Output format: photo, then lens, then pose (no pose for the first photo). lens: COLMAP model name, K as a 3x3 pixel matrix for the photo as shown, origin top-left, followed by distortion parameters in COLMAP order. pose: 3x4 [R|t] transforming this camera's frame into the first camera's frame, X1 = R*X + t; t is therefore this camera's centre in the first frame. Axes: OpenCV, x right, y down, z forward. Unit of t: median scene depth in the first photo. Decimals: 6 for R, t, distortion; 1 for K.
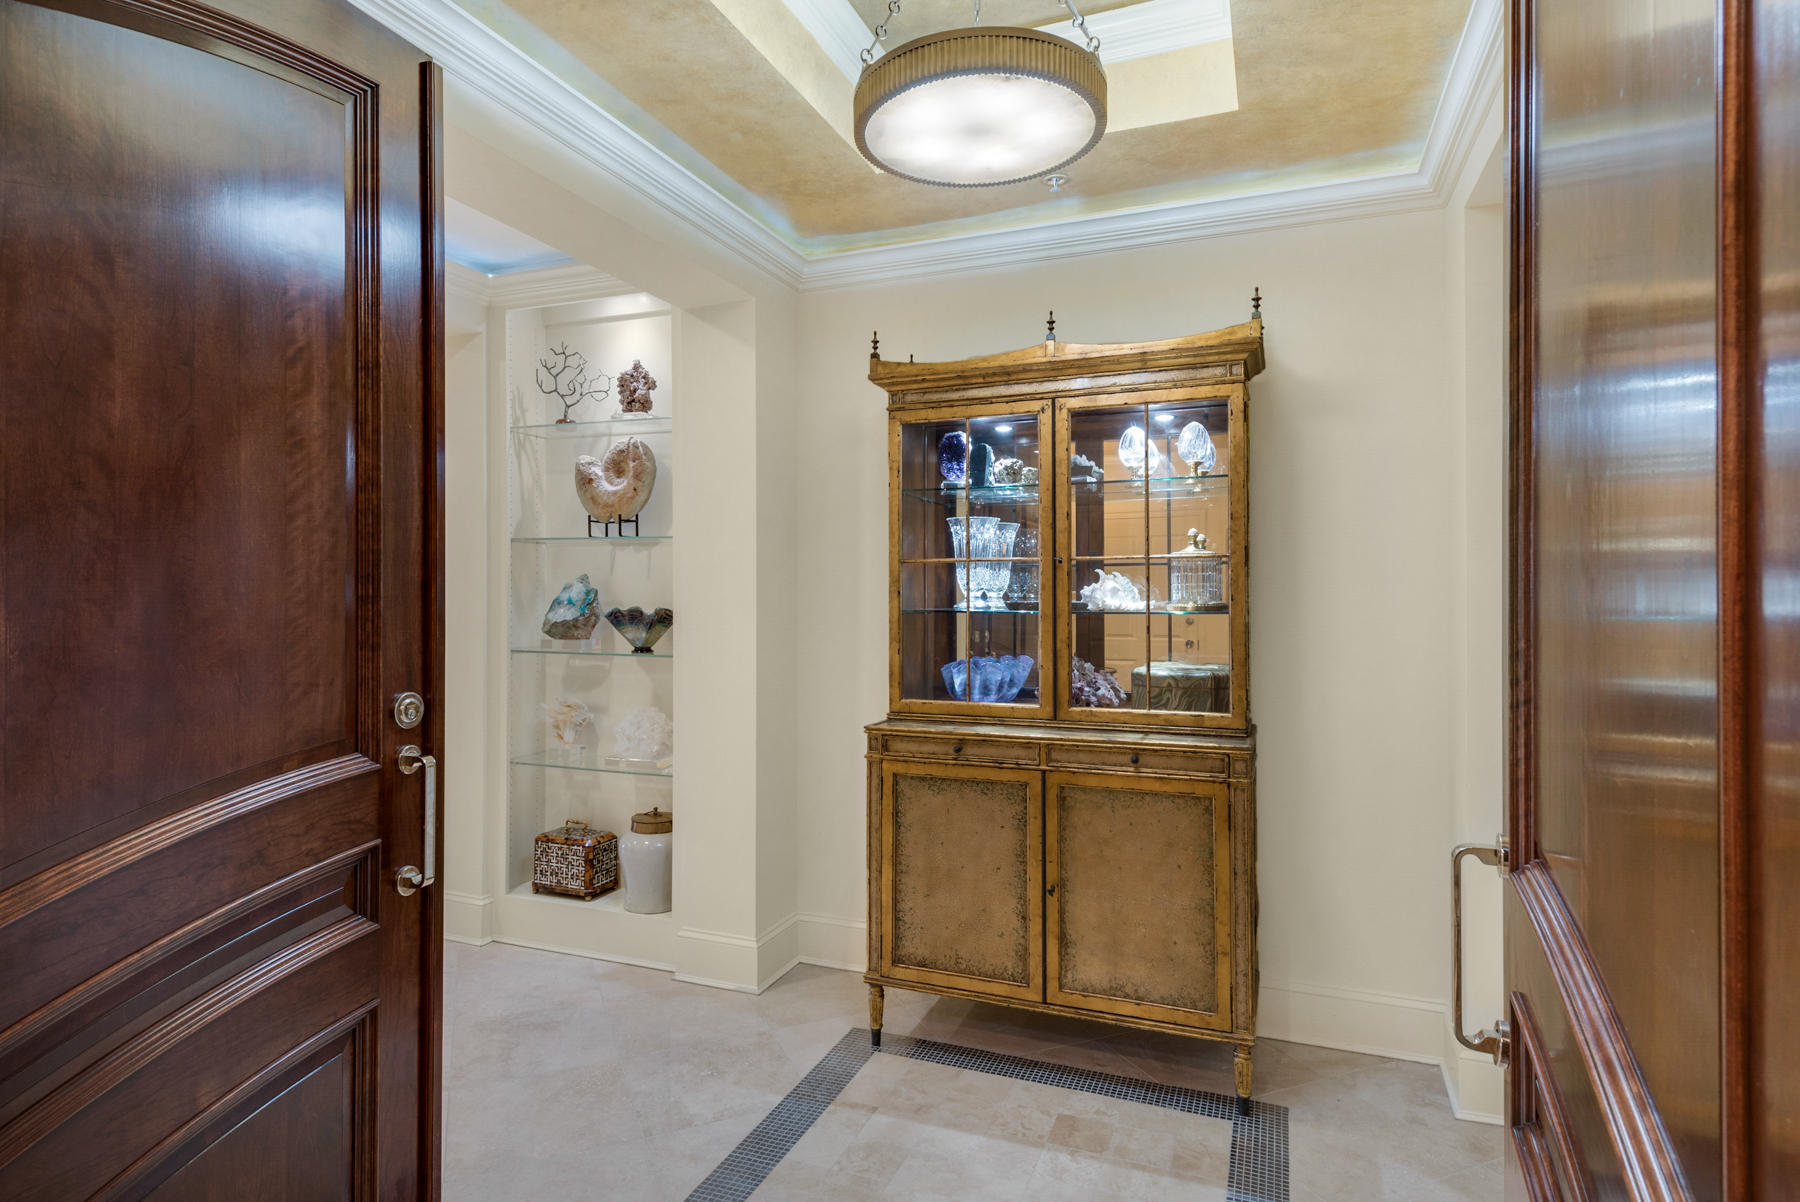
lens RADIAL K [[948.0, 0, 928.5], [0, 948.0, 588.5], [0, 0, 1]] dist [0.091043, -0.000119]
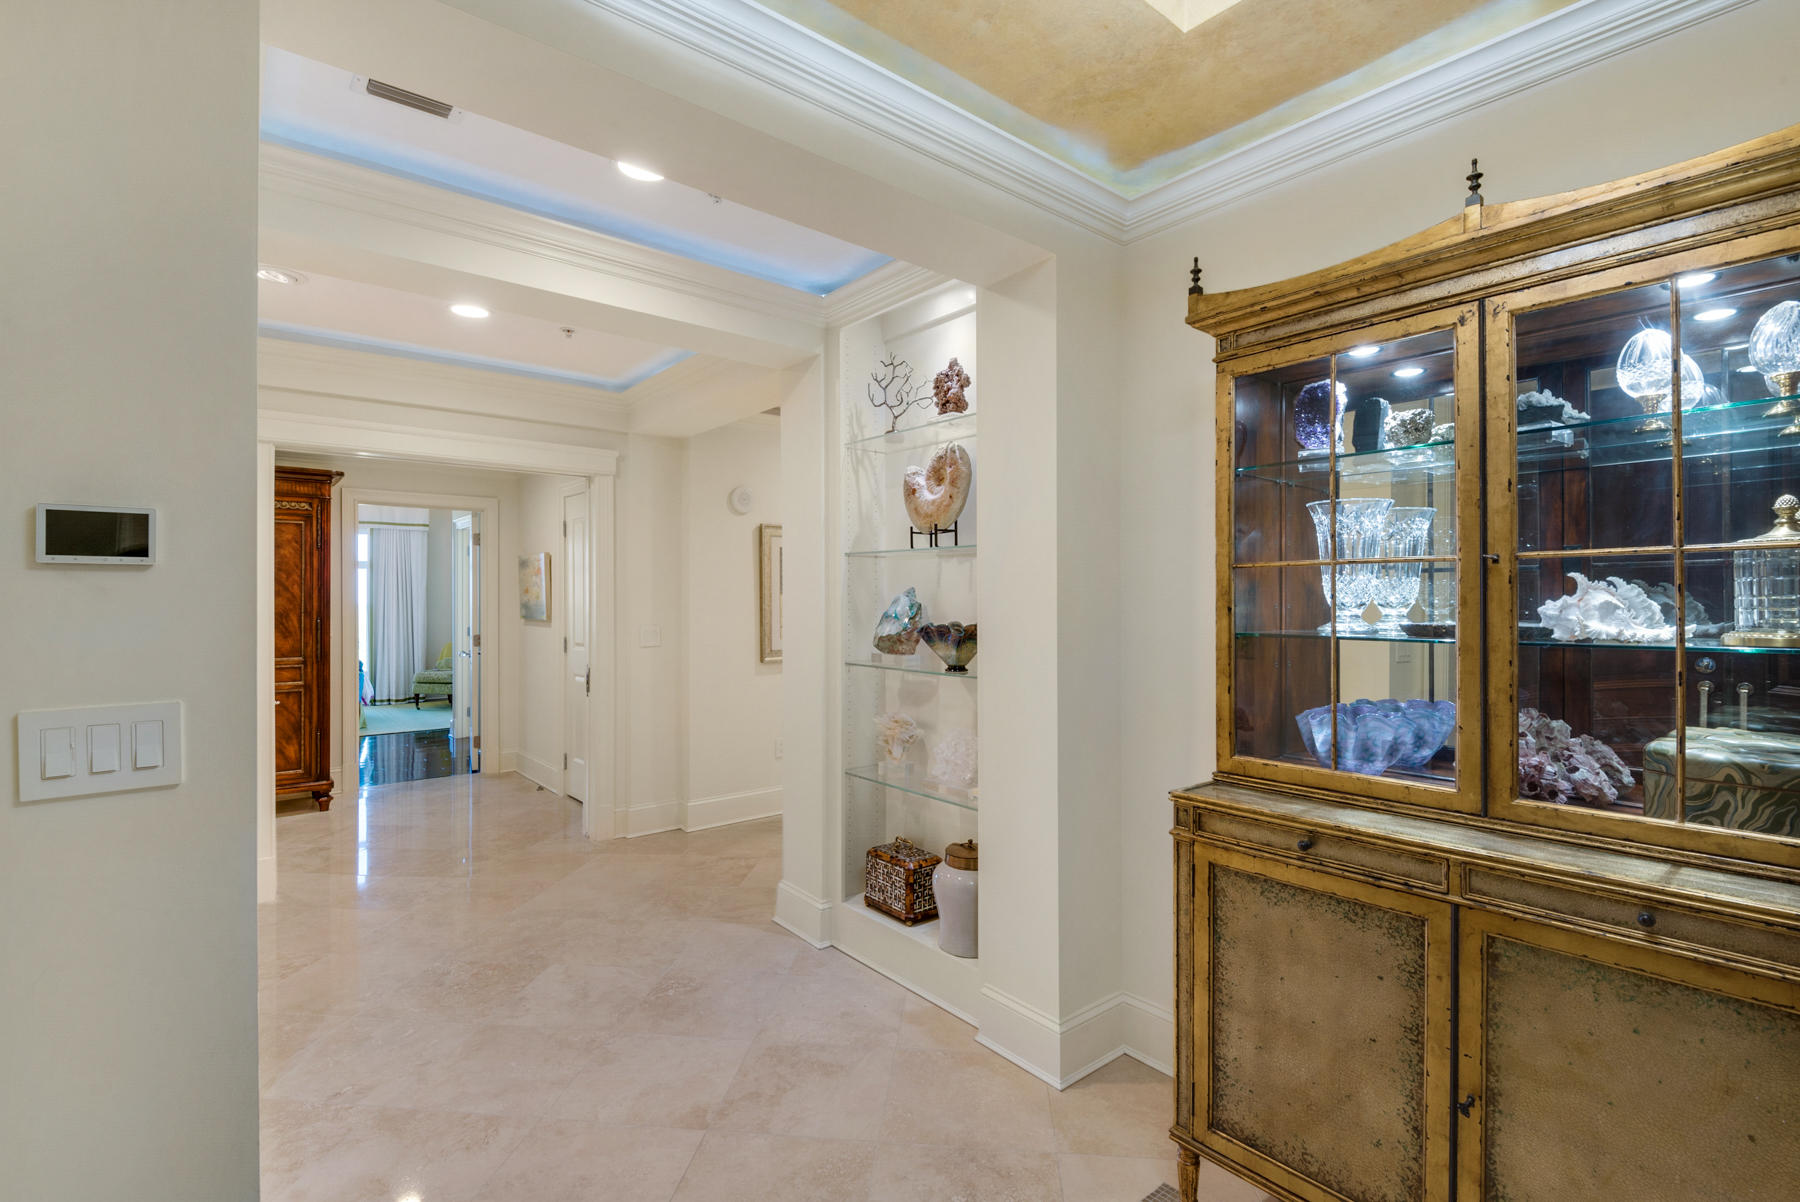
lens RADIAL K [[851.9, 0, 900.0], [0, 851.9, 601.0], [0, 0, 1]] dist [0.032741, -0.026539]
pose [[0.872248, 0.000280, -0.489064, 0.069273], [0.000035, 1.000000, 0.000636, -0.002363], [0.489064, -0.000572, 0.872248, 0.301066]]
